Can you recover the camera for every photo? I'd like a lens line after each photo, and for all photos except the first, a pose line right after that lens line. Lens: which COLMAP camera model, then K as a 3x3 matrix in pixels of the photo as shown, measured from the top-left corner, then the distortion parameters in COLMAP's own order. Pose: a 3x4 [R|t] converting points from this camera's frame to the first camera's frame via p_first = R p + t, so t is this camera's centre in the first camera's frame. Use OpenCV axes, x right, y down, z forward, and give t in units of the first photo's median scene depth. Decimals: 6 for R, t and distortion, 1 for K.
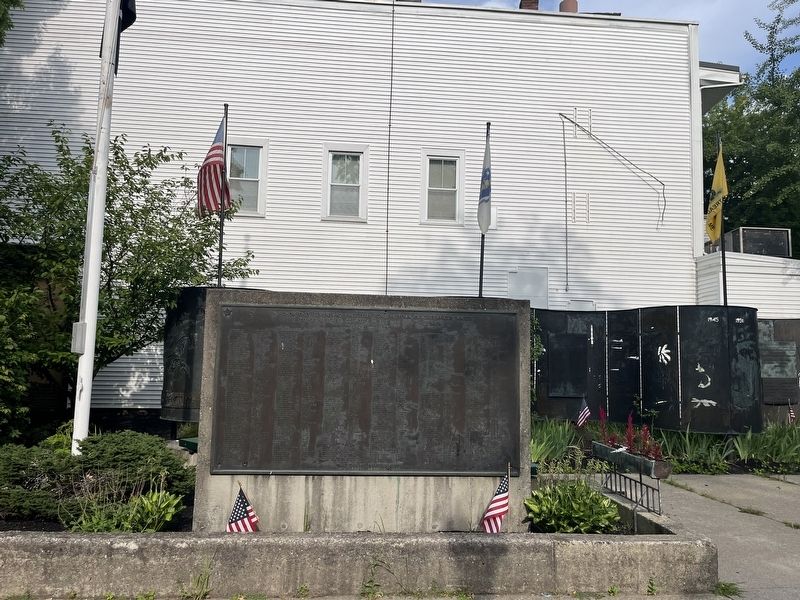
lens RADIAL K [[597.8, 0, 400.0], [0, 597.8, 300.0], [0, 0, 1]] dist [0.141581, -0.208693]
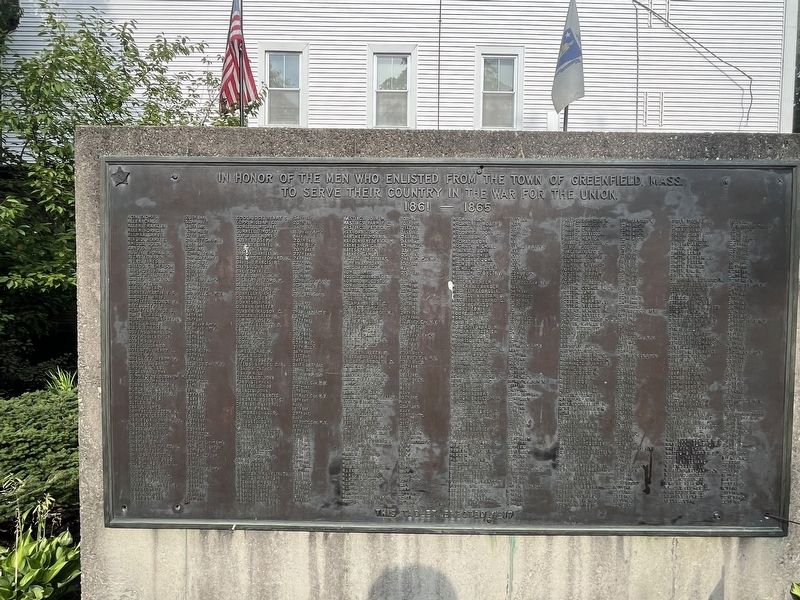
lens RADIAL K [[490.5, 0, 400.0], [0, 490.5, 300.0], [0, 0, 1]] dist [-0.001149, -0.000888]
pose [[0.996393, -0.007951, -0.084481, -0.053095], [0.019477, 0.990449, 0.136495, 0.064479], [0.082588, -0.137649, 0.987032, 0.647946]]
